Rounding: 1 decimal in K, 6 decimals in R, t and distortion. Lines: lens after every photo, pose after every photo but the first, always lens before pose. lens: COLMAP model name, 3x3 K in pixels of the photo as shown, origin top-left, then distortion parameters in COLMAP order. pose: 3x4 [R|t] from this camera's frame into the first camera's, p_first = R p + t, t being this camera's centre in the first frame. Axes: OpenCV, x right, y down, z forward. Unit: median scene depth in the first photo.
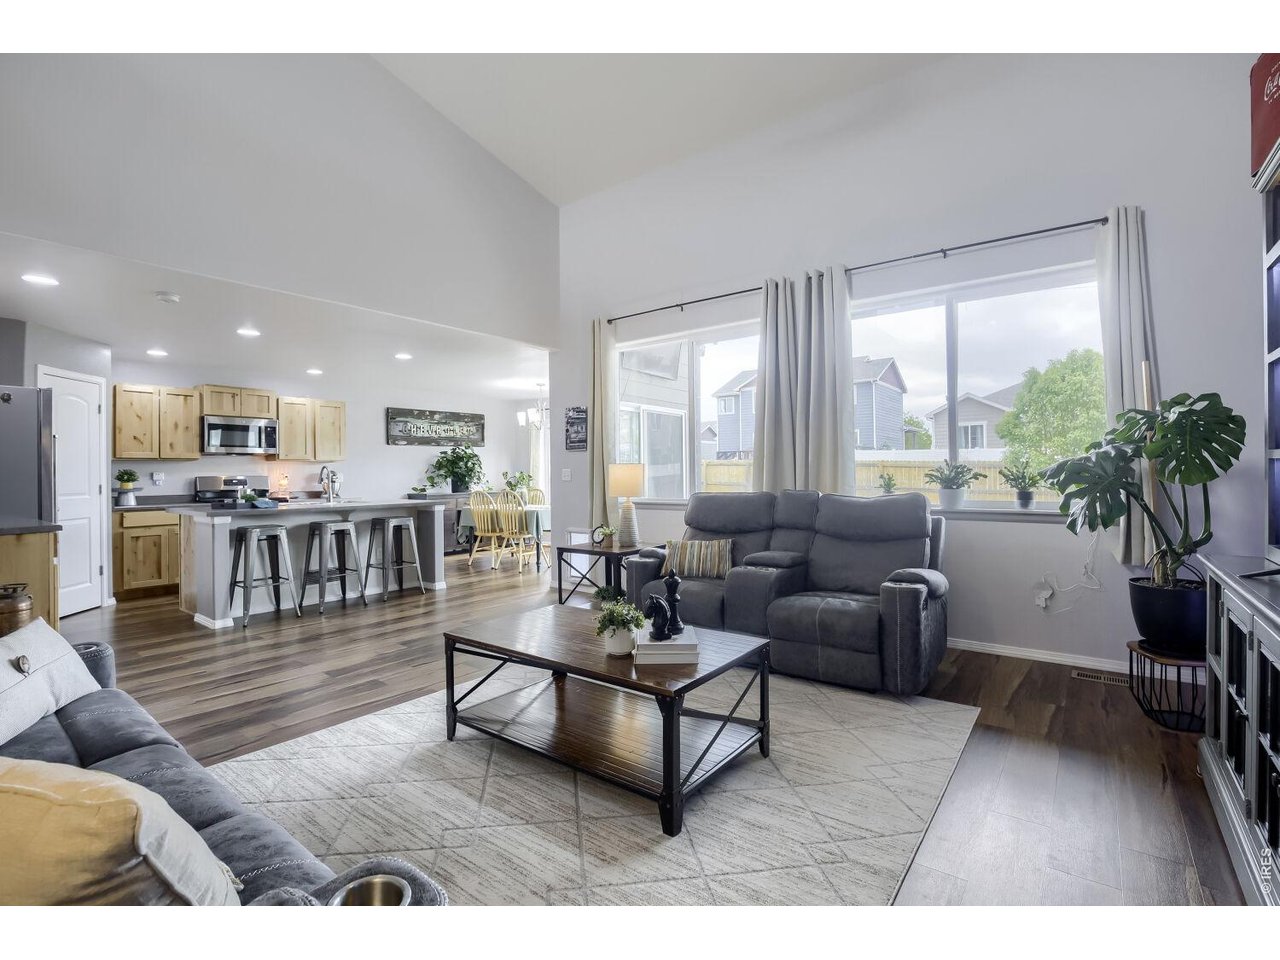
lens RADIAL K [[596.4, 0, 630.8], [0, 596.4, 467.9], [0, 0, 1]] dist [-0.023194, -0.000231]
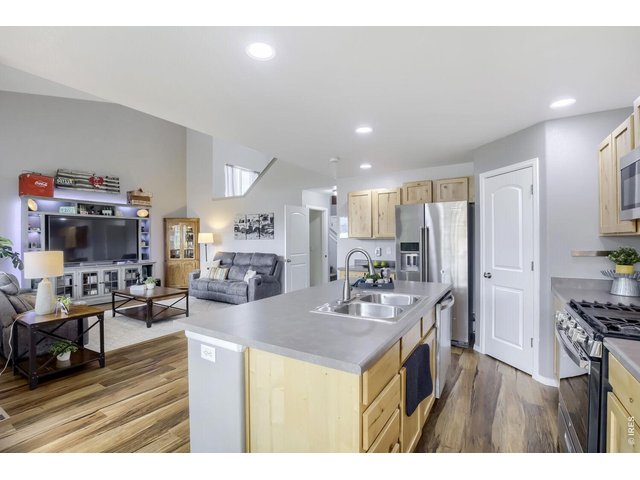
lens RADIAL K [[298.2, 0, 316.9], [0, 298.2, 241.8], [0, 0, 1]] dist [-0.023194, -0.000231]
pose [[-0.994590, 0.019443, -0.102038, -0.408415], [0.019338, 0.999811, 0.002018, -0.013260], [0.102058, 0.000034, -0.994778, 1.295848]]
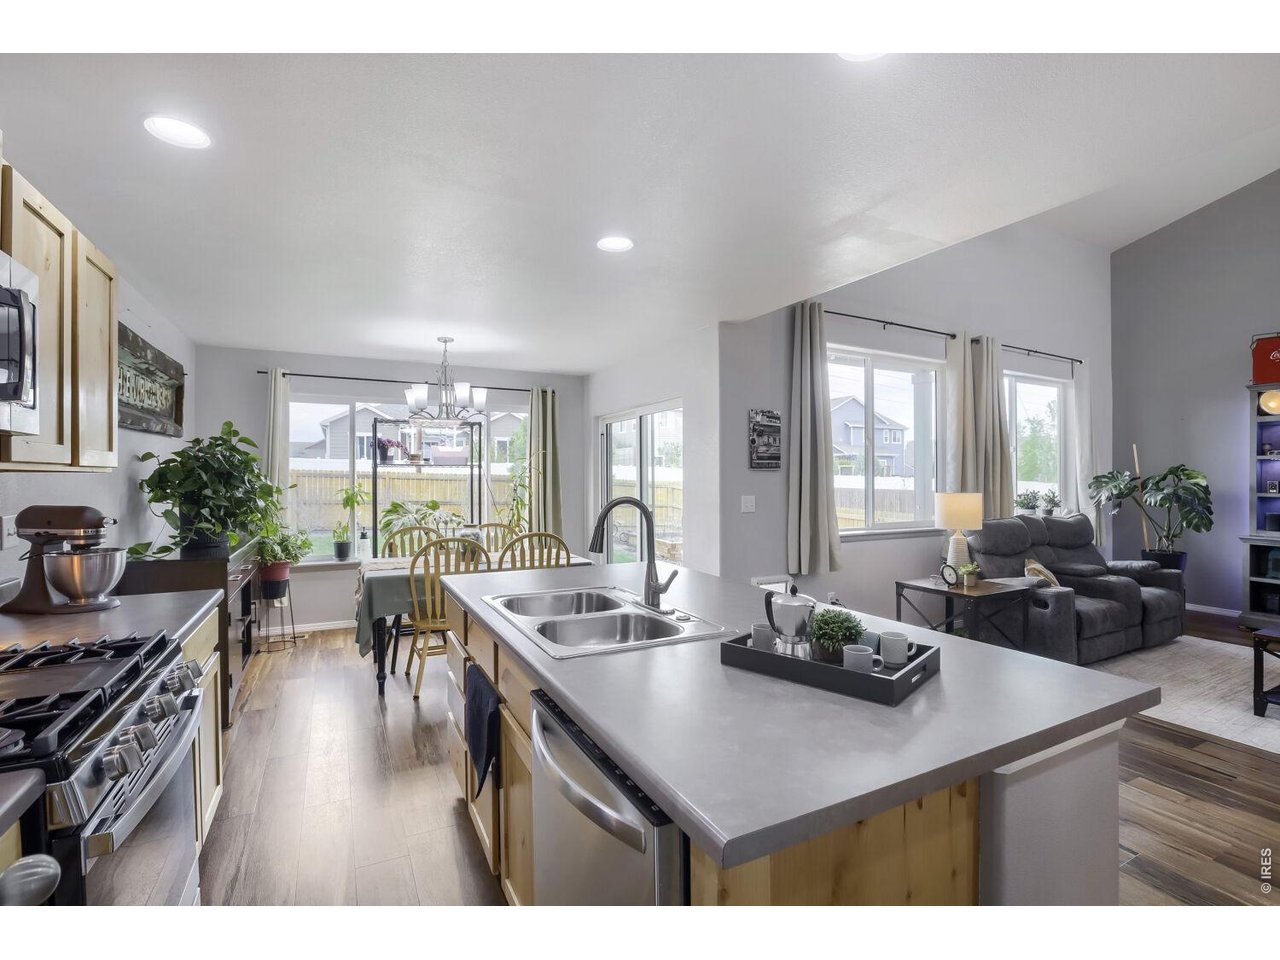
lens RADIAL K [[596.4, 0, 637.8], [0, 596.4, 476.1], [0, 0, 1]] dist [-0.023194, -0.000231]
pose [[0.419239, 0.014278, 0.907764, -0.793959], [-0.015515, 0.999843, -0.008561, -0.012872], [-0.907743, -0.010495, 0.419395, 0.814944]]
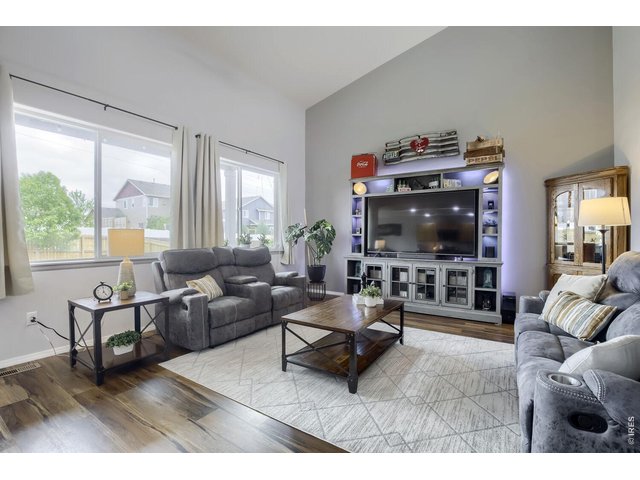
lens RADIAL K [[298.2, 0, 325.7], [0, 298.2, 236.3], [0, 0, 1]] dist [-0.023194, -0.000231]
pose [[-0.088668, 0.011657, 0.995993, -0.487815], [-0.006849, 0.999901, -0.012313, 0.009655], [-0.996038, -0.007913, -0.088579, 0.492917]]
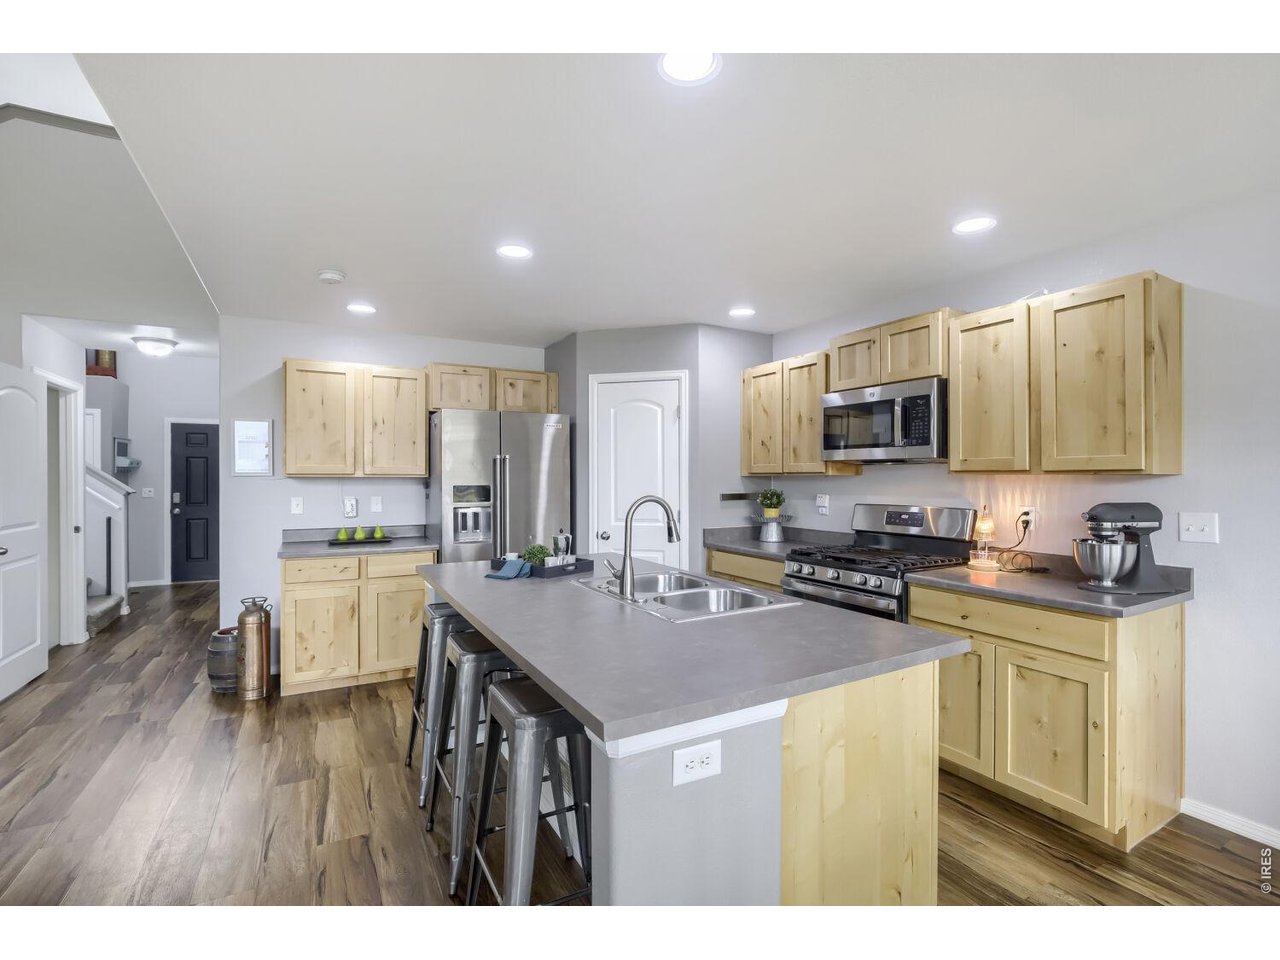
lens RADIAL K [[596.4, 0, 644.6], [0, 596.4, 476.8], [0, 0, 1]] dist [-0.023194, -0.000231]
pose [[-0.372419, 0.011084, -0.927998, -0.141835], [0.011765, 0.999905, 0.007221, -0.018254], [0.927990, -0.008229, -0.372514, 1.089868]]
